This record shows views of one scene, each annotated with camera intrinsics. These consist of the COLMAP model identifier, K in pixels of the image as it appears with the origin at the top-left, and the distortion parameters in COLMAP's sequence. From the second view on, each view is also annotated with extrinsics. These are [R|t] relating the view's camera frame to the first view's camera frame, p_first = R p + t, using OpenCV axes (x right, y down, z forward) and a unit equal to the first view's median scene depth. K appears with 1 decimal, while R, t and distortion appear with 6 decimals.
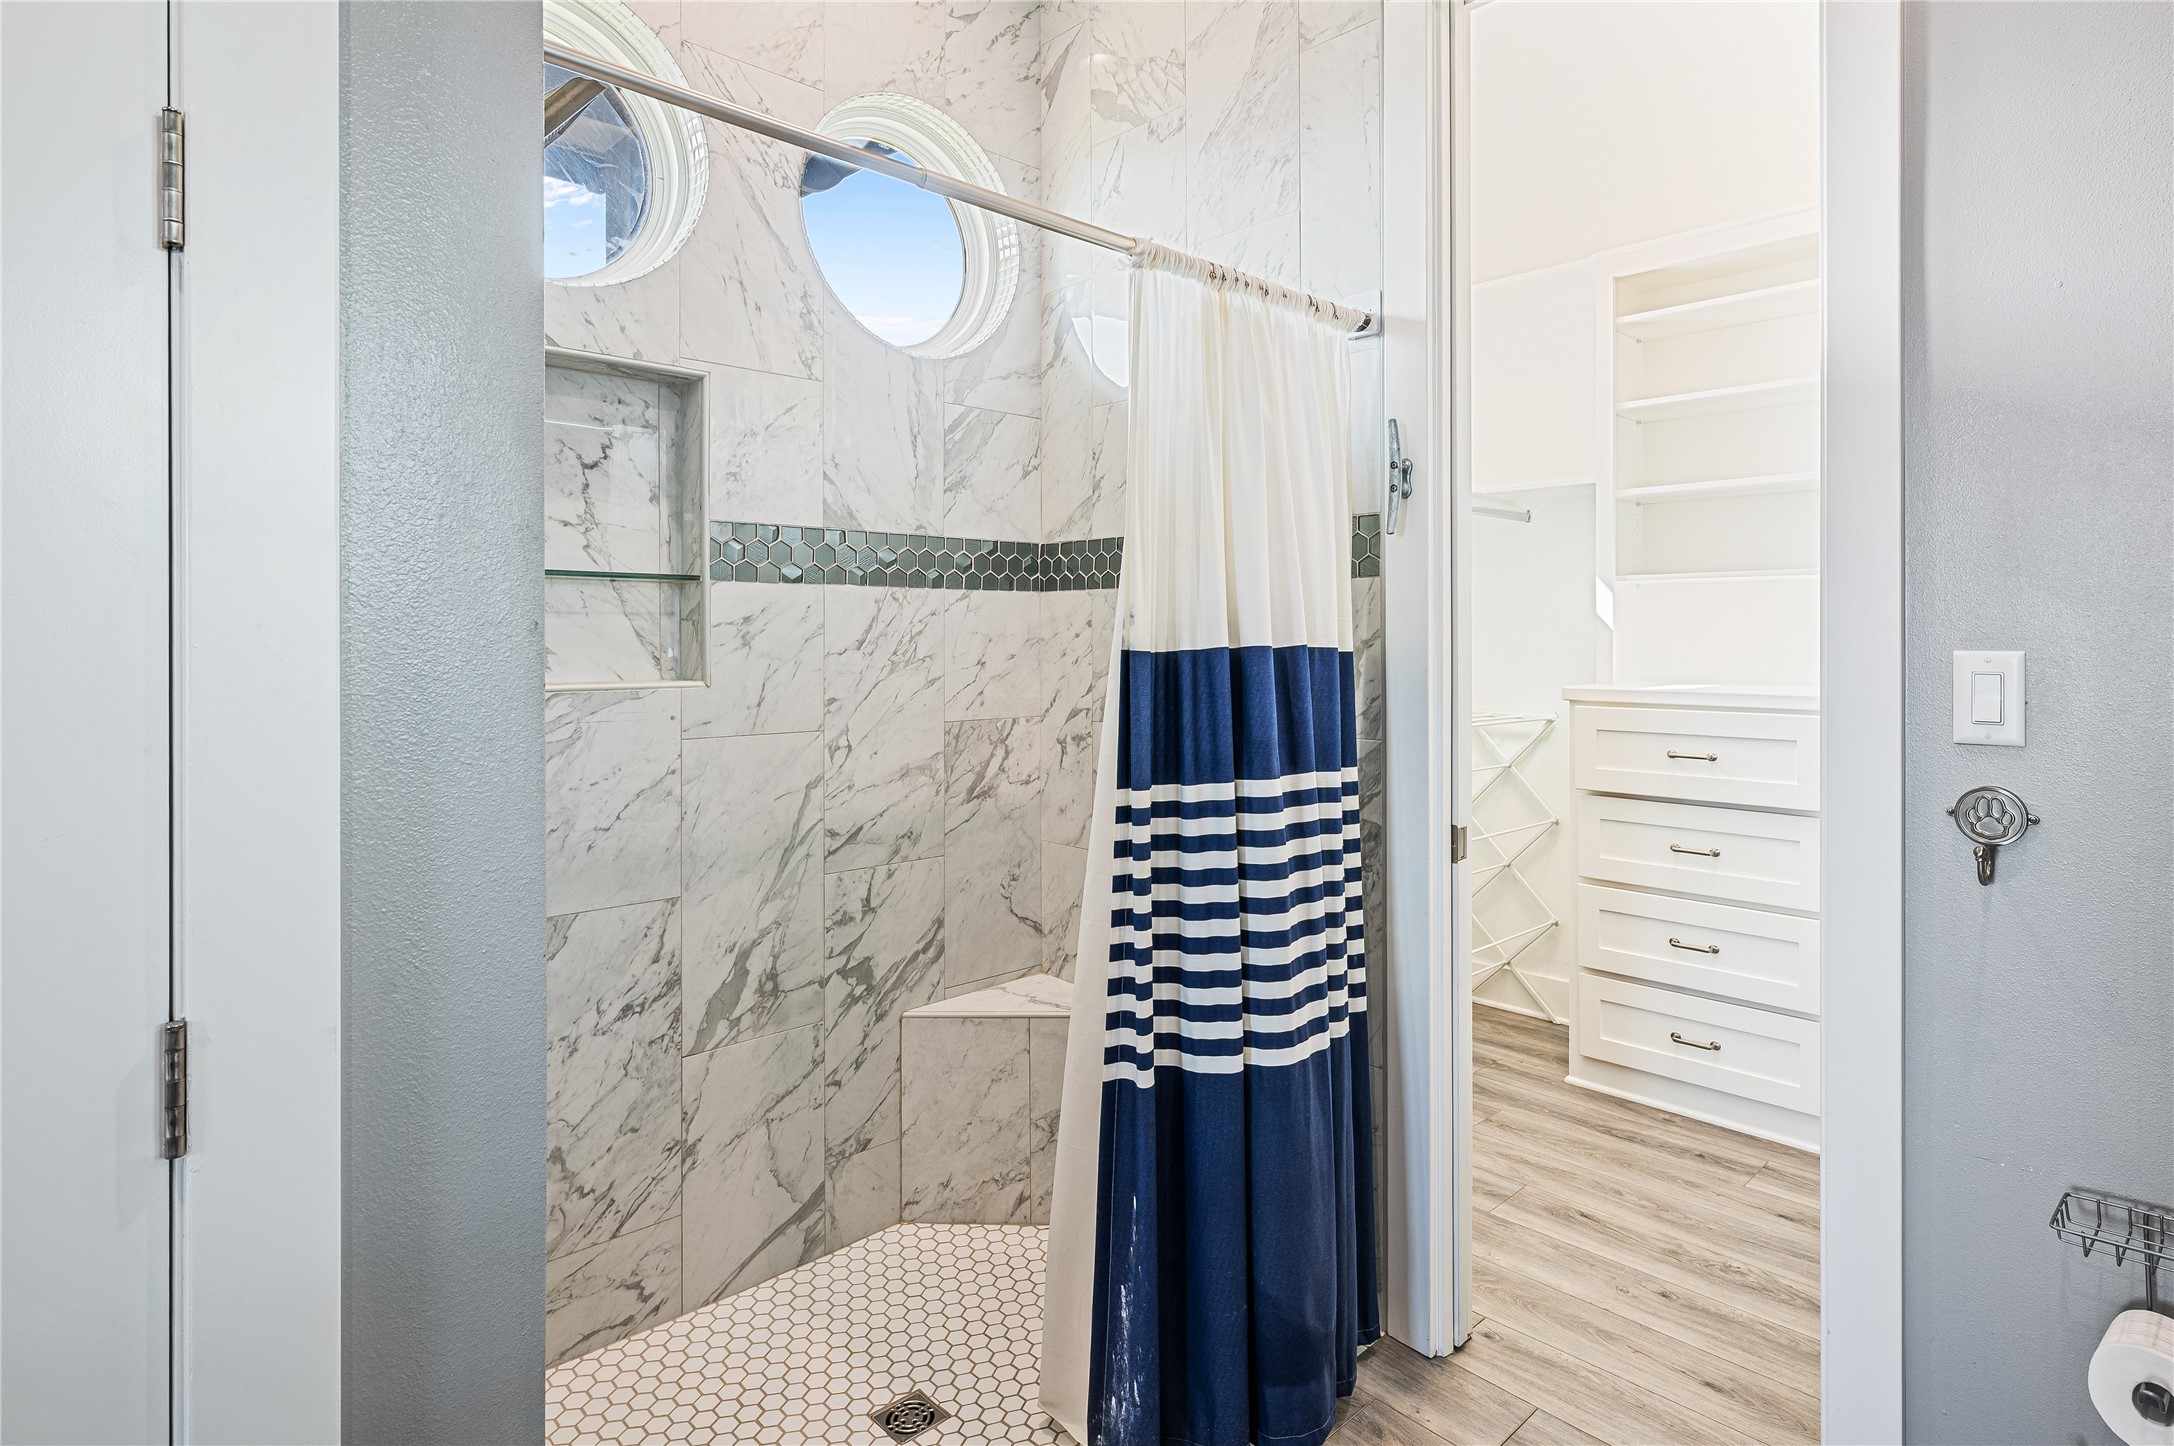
lens RADIAL K [[1200.6, 0, 1090.2], [0, 1200.6, 629.5], [0, 0, 1]] dist [0.004835, 0.000629]
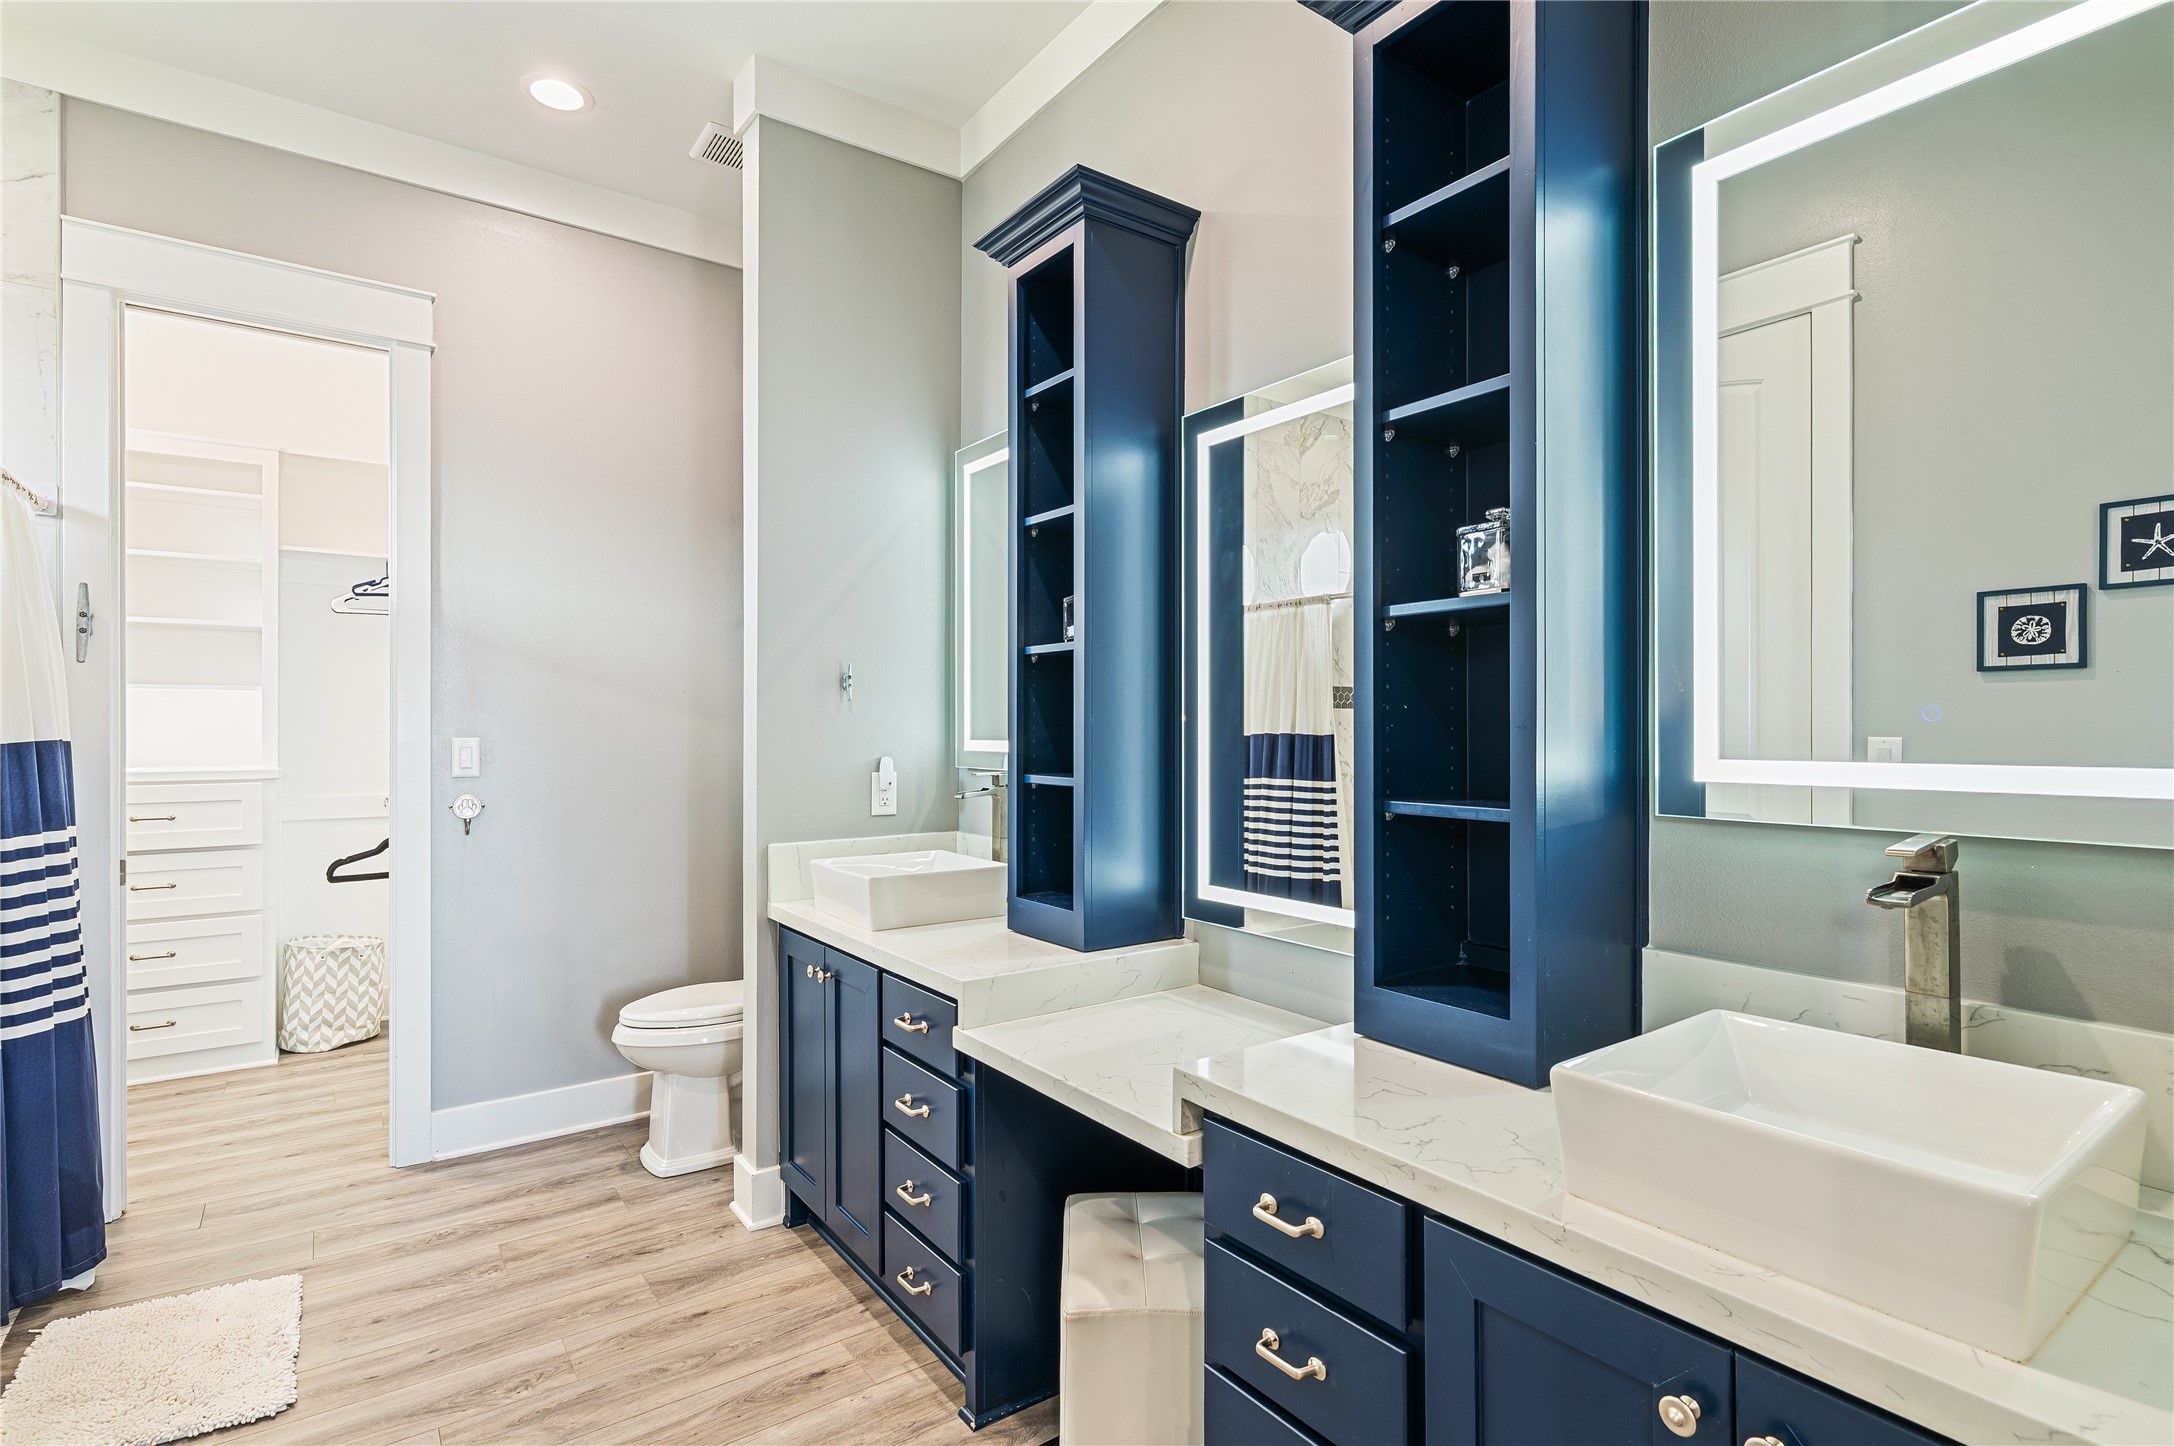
lens RADIAL K [[1041.3, 0, 1092.8], [0, 1041.3, 723.6], [0, 0, 1]] dist [0.000341, -0.000231]
pose [[0.148977, 0.005050, 0.988828, -0.777228], [0.000381, 0.999987, -0.005164, 0.000878], [-0.988841, 0.001146, 0.148973, -0.370405]]
